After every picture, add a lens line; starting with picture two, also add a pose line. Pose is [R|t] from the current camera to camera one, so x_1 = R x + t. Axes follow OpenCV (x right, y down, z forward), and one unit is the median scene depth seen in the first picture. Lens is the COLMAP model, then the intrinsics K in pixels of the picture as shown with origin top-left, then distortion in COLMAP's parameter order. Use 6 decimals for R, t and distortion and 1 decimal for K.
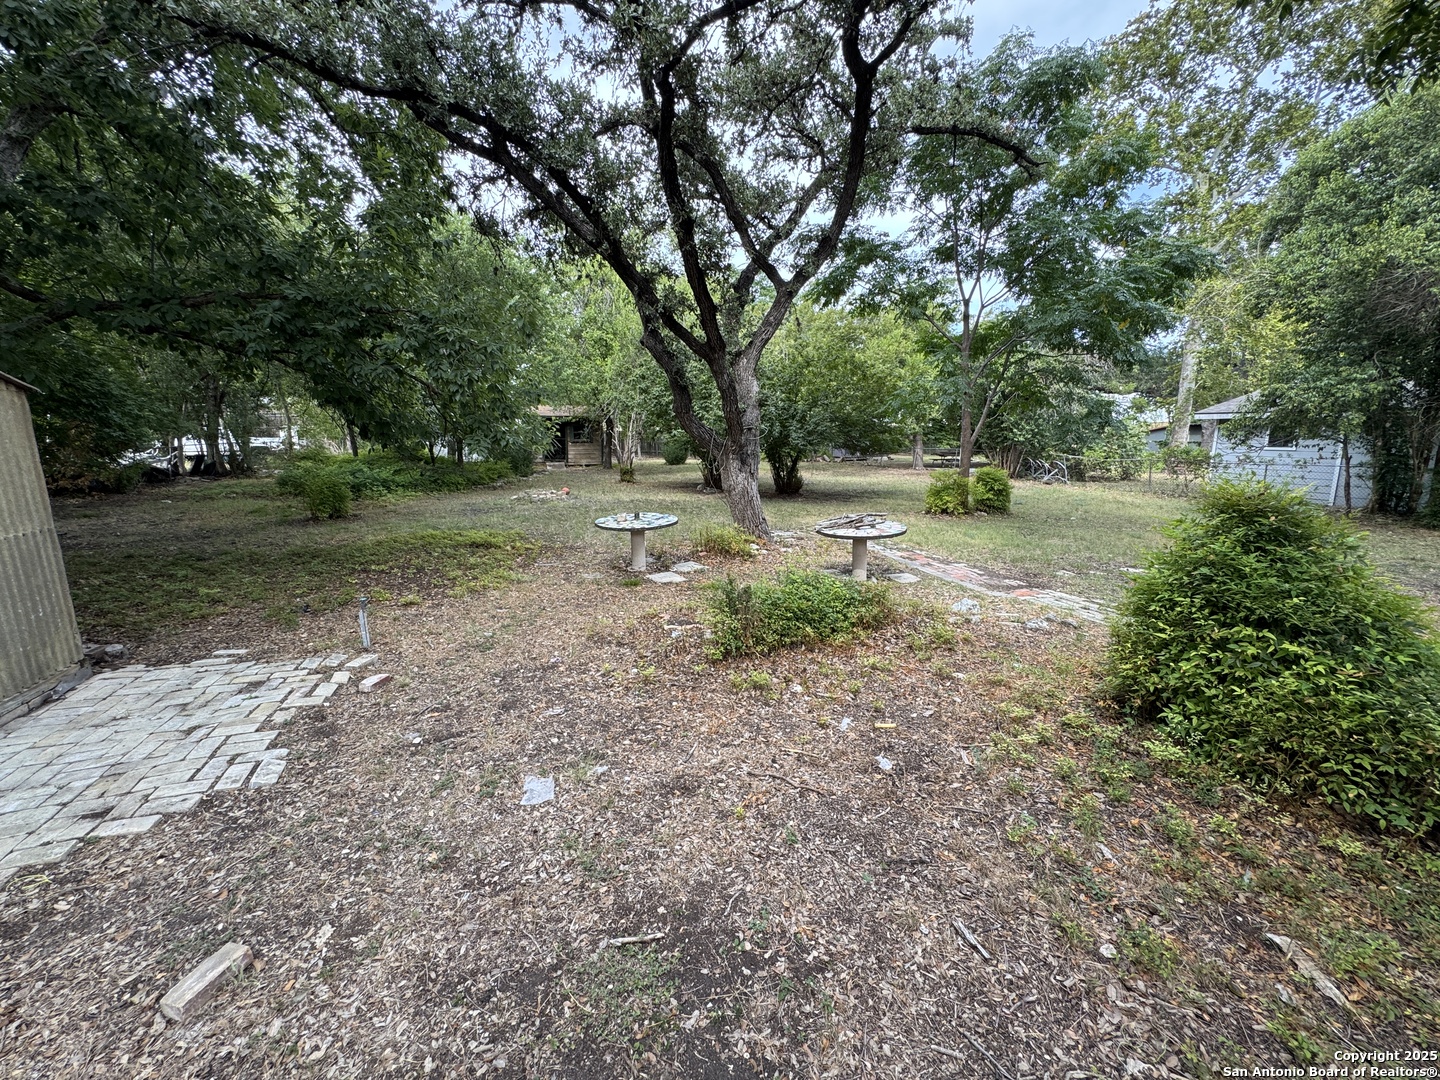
lens RADIAL K [[574.7, 0, 710.5], [0, 574.7, 538.8], [0, 0, 1]] dist [-0.002717, -0.000015]
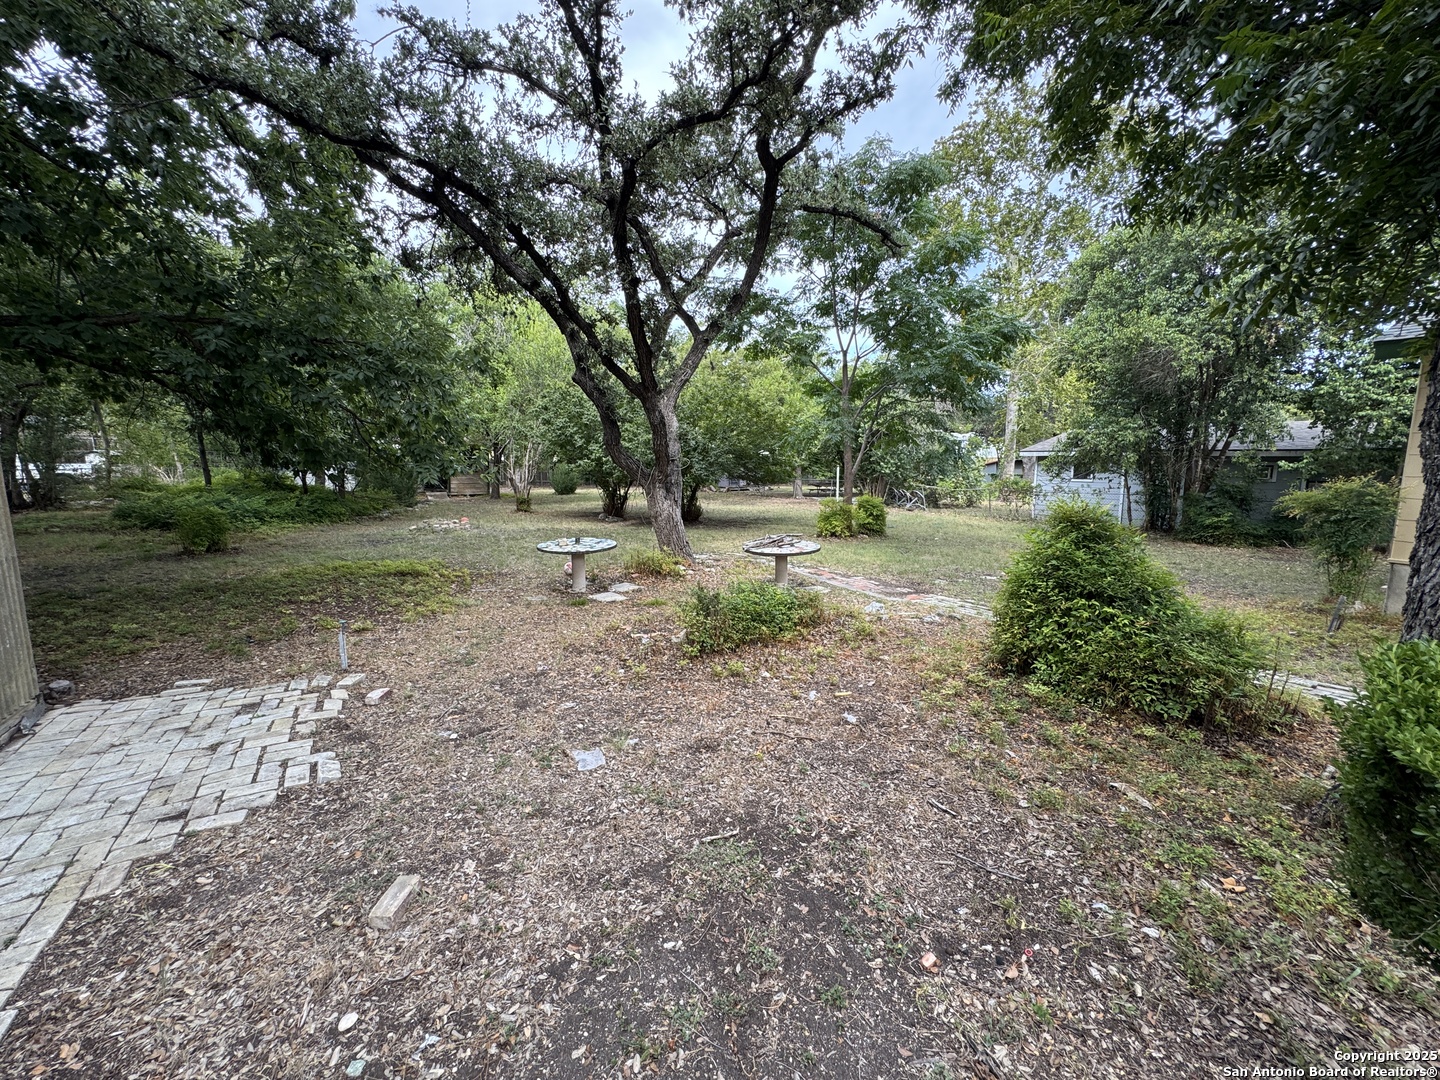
lens RADIAL K [[574.7, 0, 710.5], [0, 574.7, 538.8], [0, 0, 1]] dist [-0.002717, -0.000015]
pose [[0.978504, -0.017024, 0.205525, -0.095045], [0.027711, 0.998403, -0.049233, 0.014608], [-0.204359, 0.053870, 0.977413, -0.081042]]
